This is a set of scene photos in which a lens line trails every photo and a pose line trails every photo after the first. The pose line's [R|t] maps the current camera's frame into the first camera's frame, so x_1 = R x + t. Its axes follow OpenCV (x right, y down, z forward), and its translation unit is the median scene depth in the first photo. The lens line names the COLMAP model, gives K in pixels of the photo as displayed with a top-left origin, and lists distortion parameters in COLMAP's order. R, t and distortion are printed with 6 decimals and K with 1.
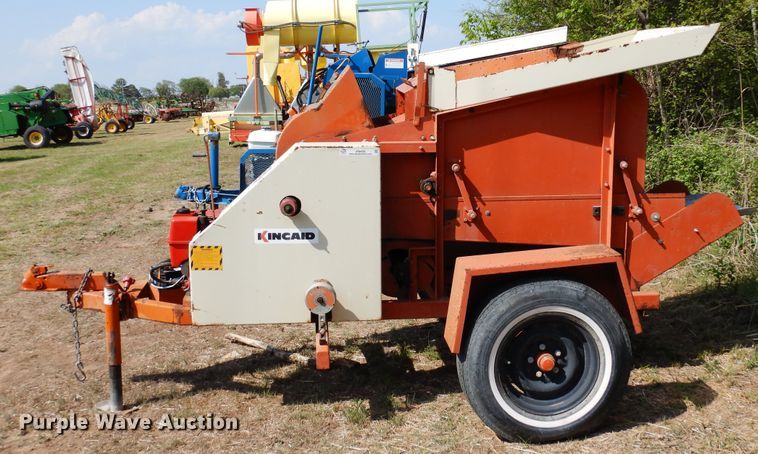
lens RADIAL K [[909.8, 0, 379.0], [0, 909.8, 227.0], [0, 0, 1]] dist [0.002106, 0.039304]
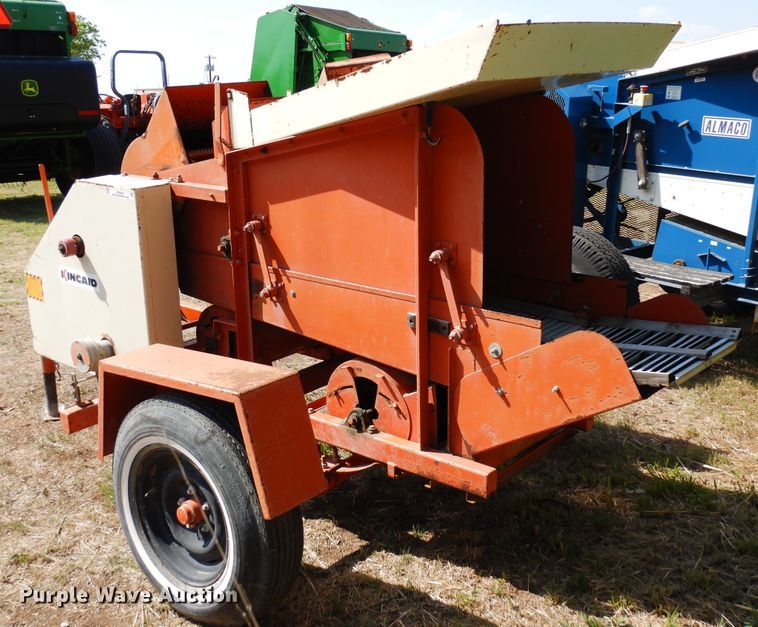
lens RADIAL K [[895.0, 0, 339.7], [0, 895.0, 312.0], [0, 0, 1]] dist [0.013891, 0.004335]
pose [[0.695949, 0.194471, -0.691257, 0.667091], [-0.118751, 0.980545, 0.156300, -0.121384], [0.708204, -0.026690, 0.705503, 0.536258]]
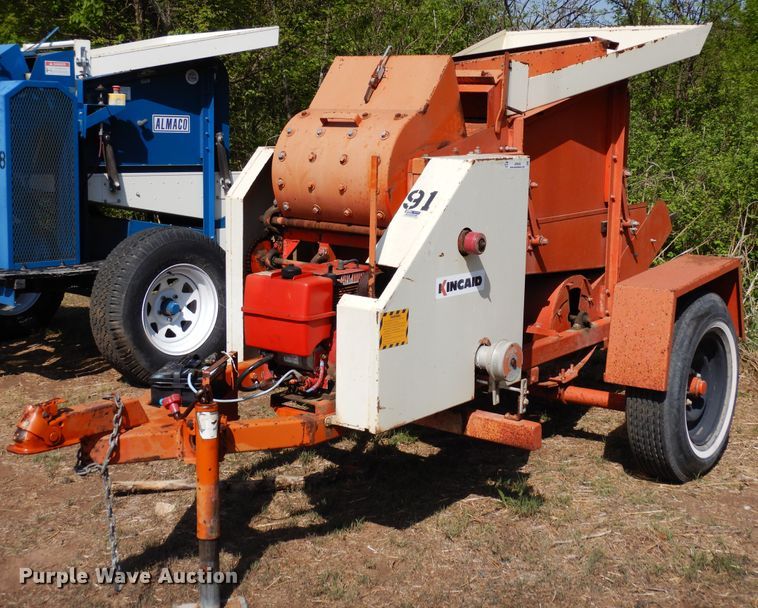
lens RADIAL K [[1157.3, 0, 379.0], [0, 1157.3, 322.9], [0, 0, 1]] dist [0.024147, -0.045581]
pose [[0.664769, -0.132349, 0.735232, -0.796609], [0.128005, 0.989806, 0.062438, -0.024599], [-0.736001, 0.052607, 0.674934, 0.409026]]
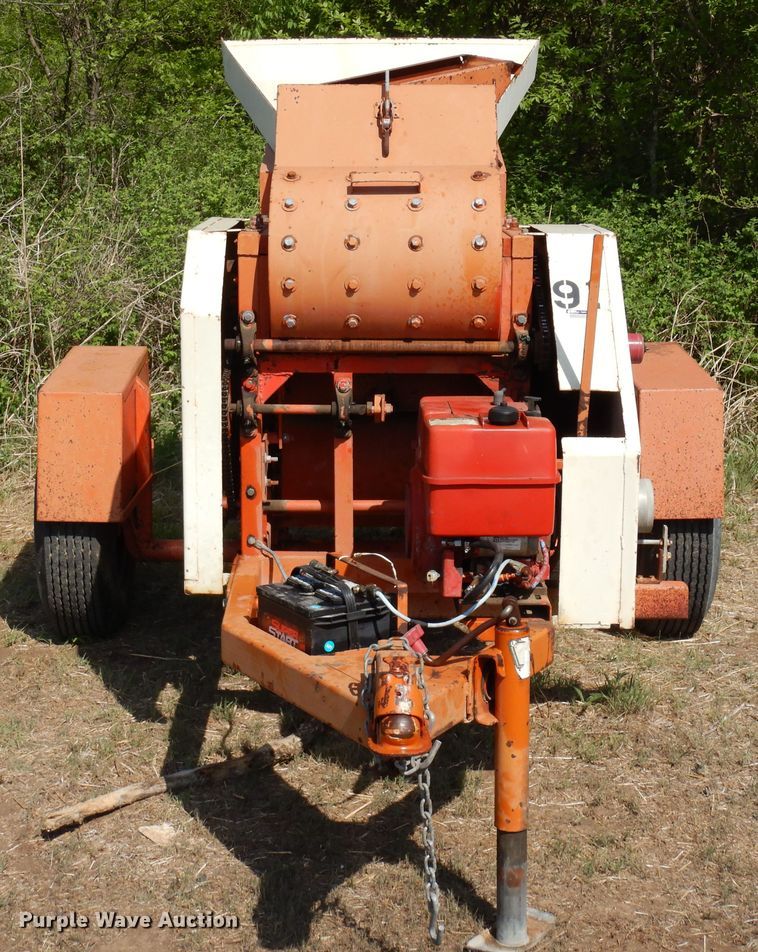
lens RADIAL K [[1708.0, 0, 379.0], [0, 1708.0, 476.0], [0, 0, 1]] dist [-0.007929, -0.037523]
pose [[0.083139, -0.196884, 0.976895, -1.035201], [0.192646, 0.964973, 0.178086, -0.146412], [-0.977740, 0.173389, 0.118156, 0.982882]]
